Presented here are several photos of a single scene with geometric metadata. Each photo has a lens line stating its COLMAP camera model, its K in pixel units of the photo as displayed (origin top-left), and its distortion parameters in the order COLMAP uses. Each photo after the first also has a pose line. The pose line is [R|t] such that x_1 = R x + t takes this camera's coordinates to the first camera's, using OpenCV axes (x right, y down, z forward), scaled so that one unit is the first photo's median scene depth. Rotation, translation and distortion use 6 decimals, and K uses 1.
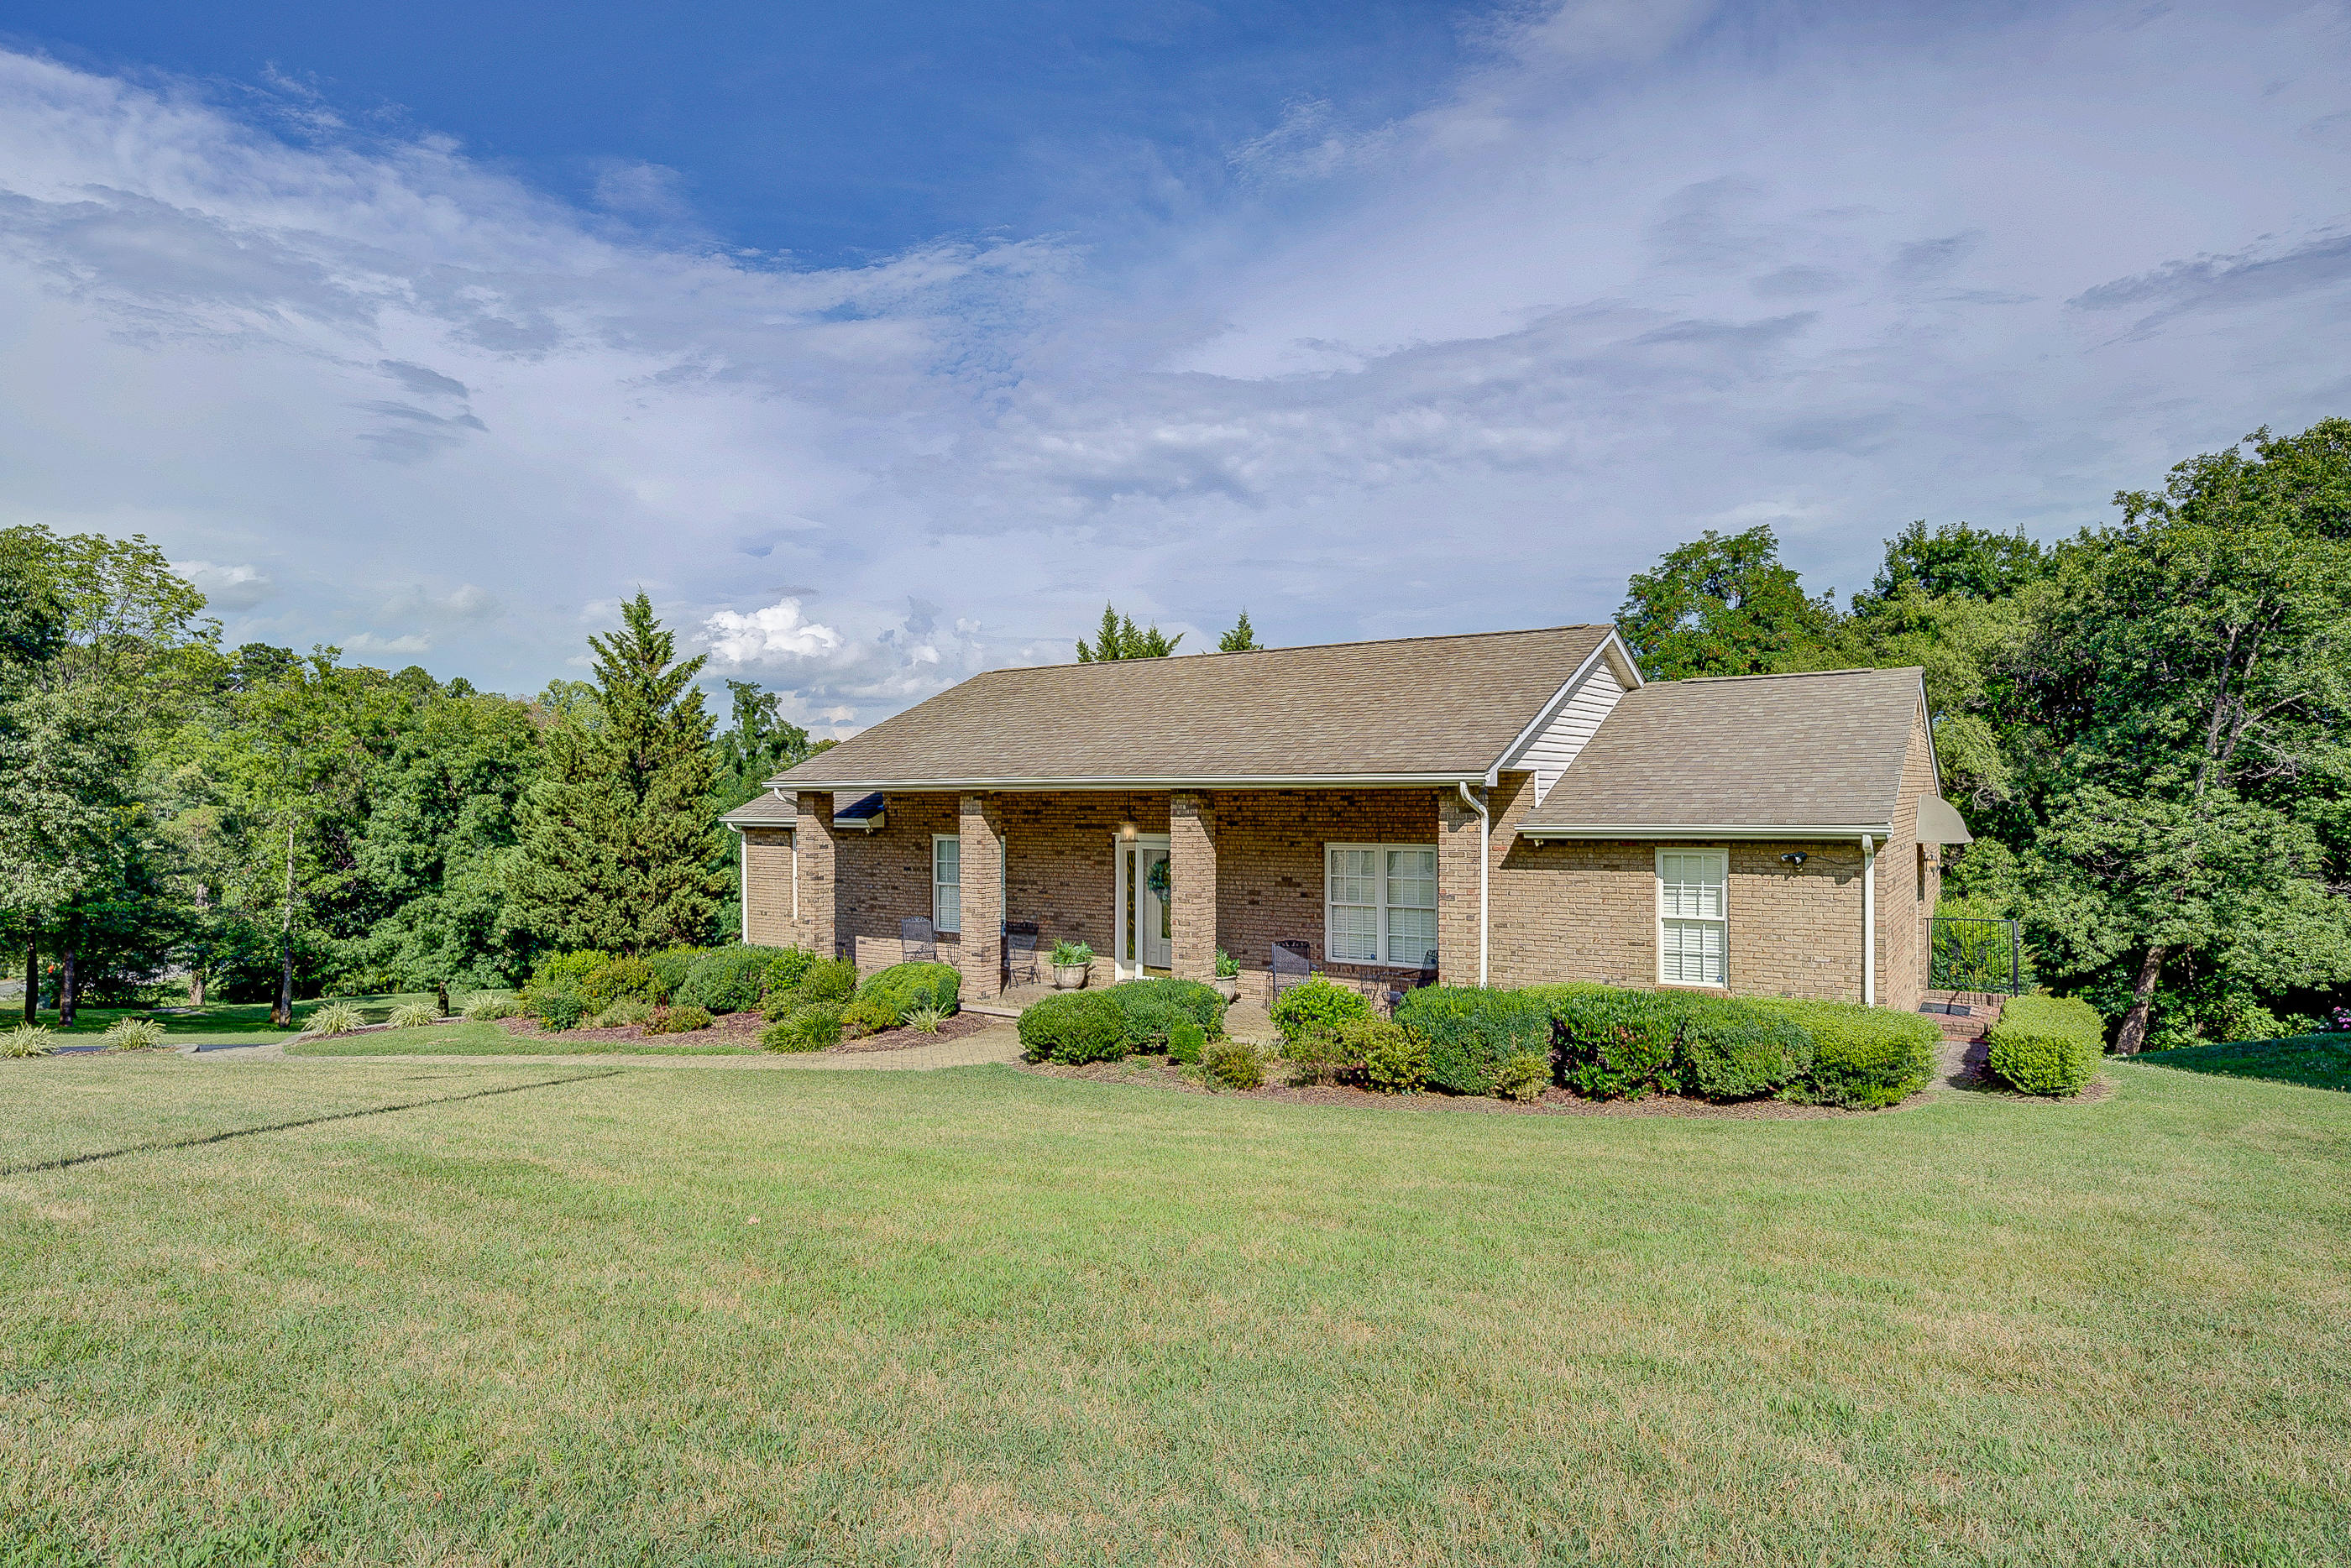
lens RADIAL K [[1256.4, 0, 1182.4], [0, 1256.4, 842.9], [0, 0, 1]] dist [-0.049900, 0.000215]
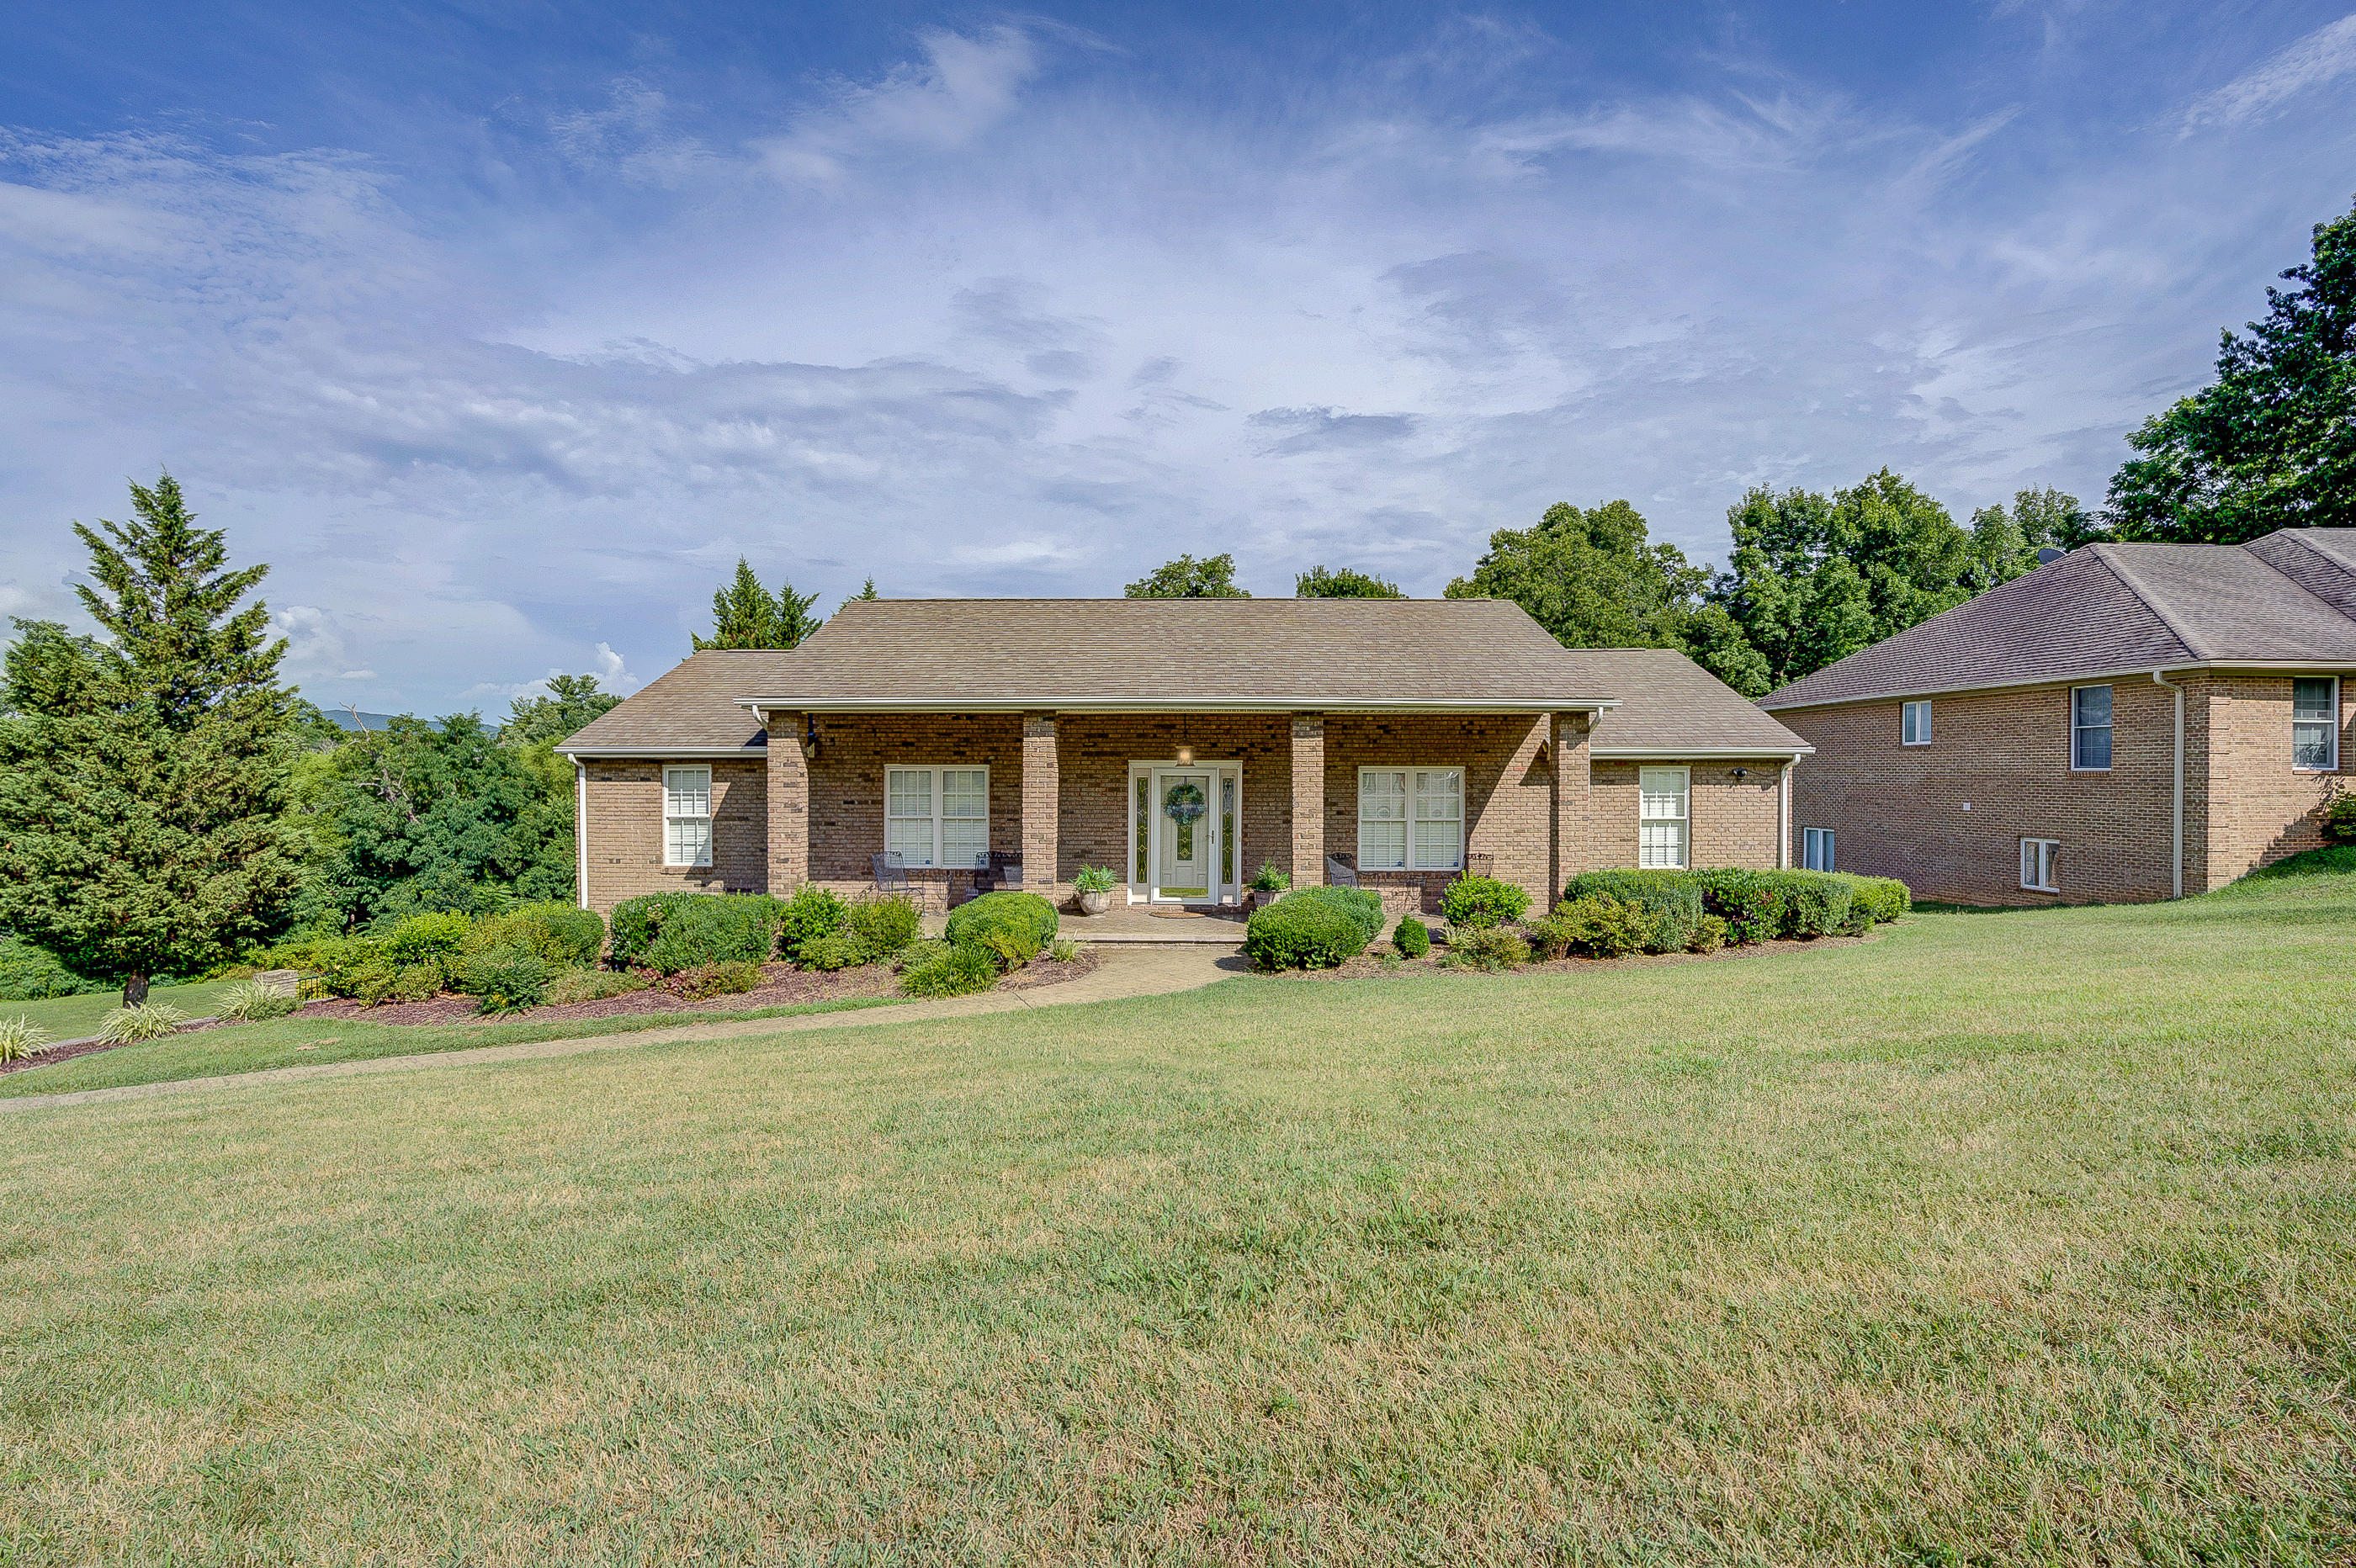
lens RADIAL K [[1105.1, 0, 1178.0], [0, 1105.1, 784.0], [0, 0, 1]] dist [-0.081435, 0.029830]
pose [[0.844639, 0.001637, 0.535334, -0.501012], [0.014165, 0.999577, -0.025406, 0.034825], [-0.535149, 0.029042, 0.844258, 0.219613]]
